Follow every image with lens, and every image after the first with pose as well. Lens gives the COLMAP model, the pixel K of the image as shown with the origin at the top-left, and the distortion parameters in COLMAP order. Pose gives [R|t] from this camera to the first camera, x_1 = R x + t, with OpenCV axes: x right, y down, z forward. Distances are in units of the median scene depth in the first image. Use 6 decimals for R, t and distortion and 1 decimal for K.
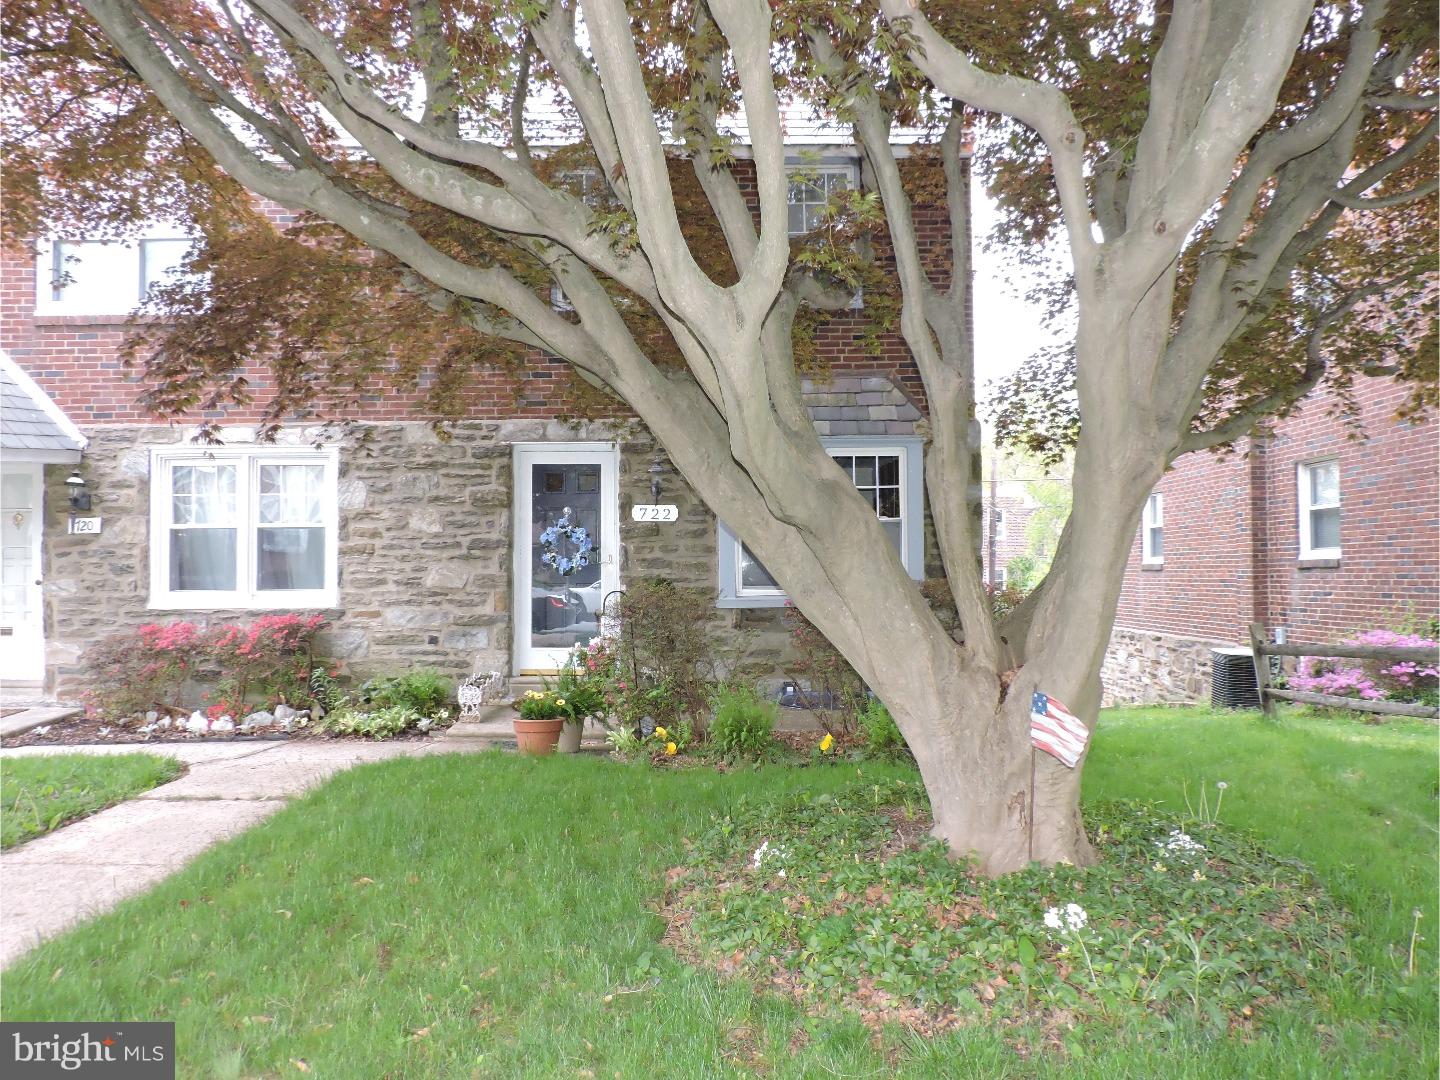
lens RADIAL K [[1029.6, 0, 714.7], [0, 1029.6, 543.4], [0, 0, 1]] dist [-0.027875, 0.009563]
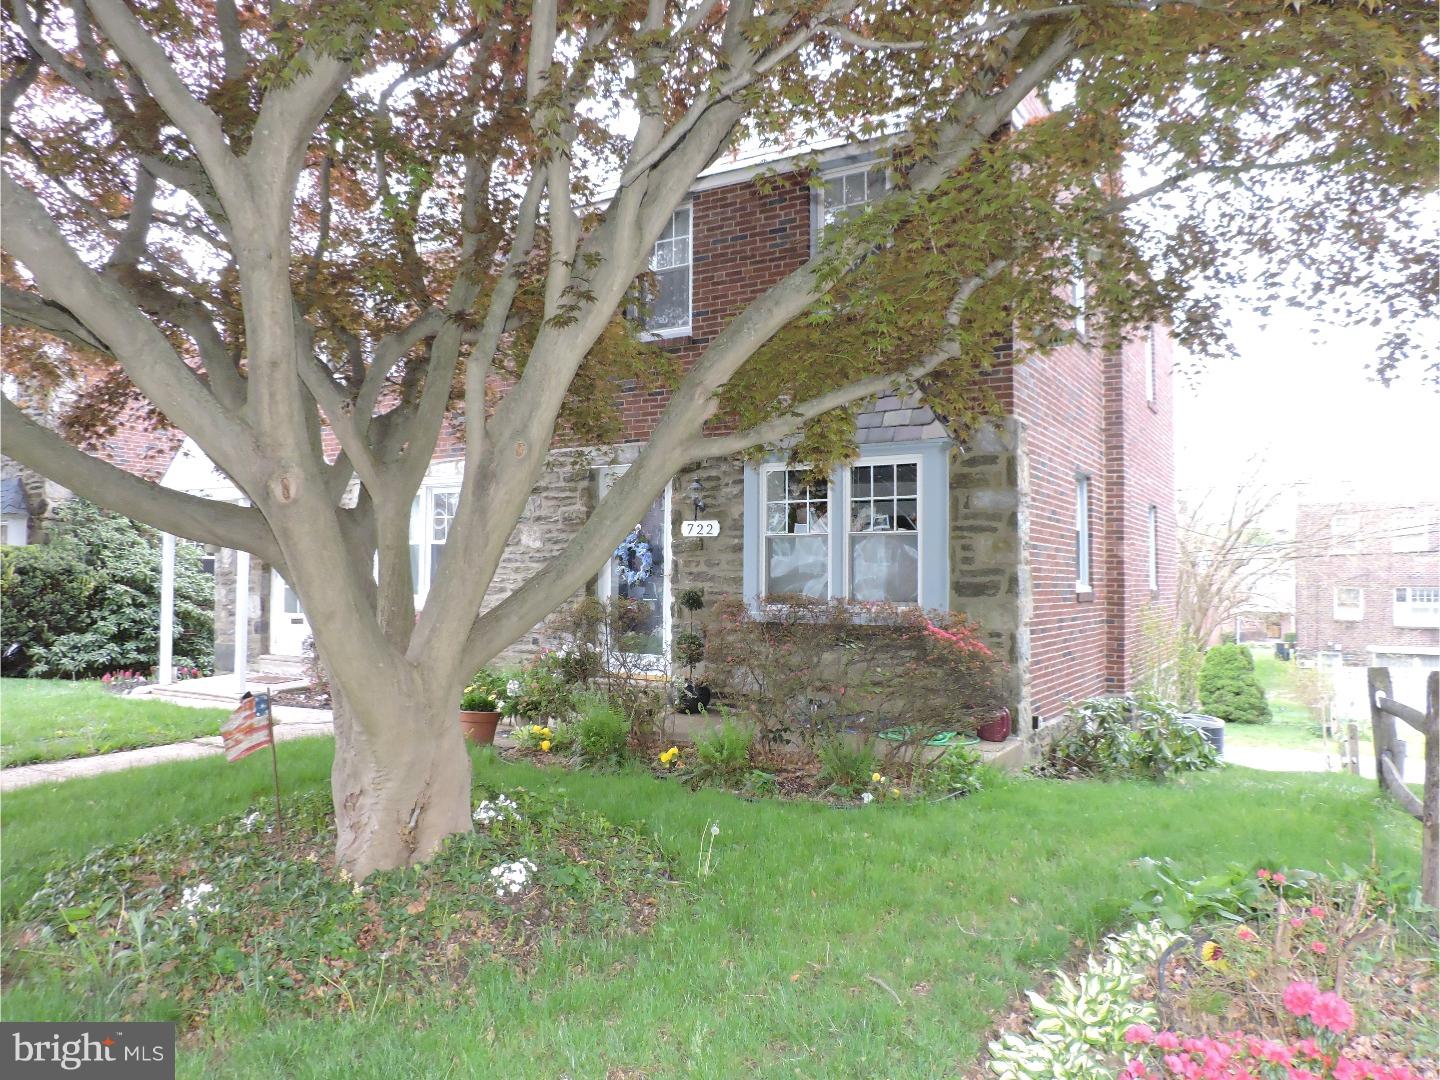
lens RADIAL K [[1029.6, 0, 717.3], [0, 1029.6, 539.9], [0, 0, 1]] dist [-0.027875, 0.009563]
pose [[0.859012, -0.007775, -0.511897, 0.491366], [-0.000612, 0.999868, -0.016213, -0.000763], [0.511956, 0.014241, 0.858894, 0.111854]]
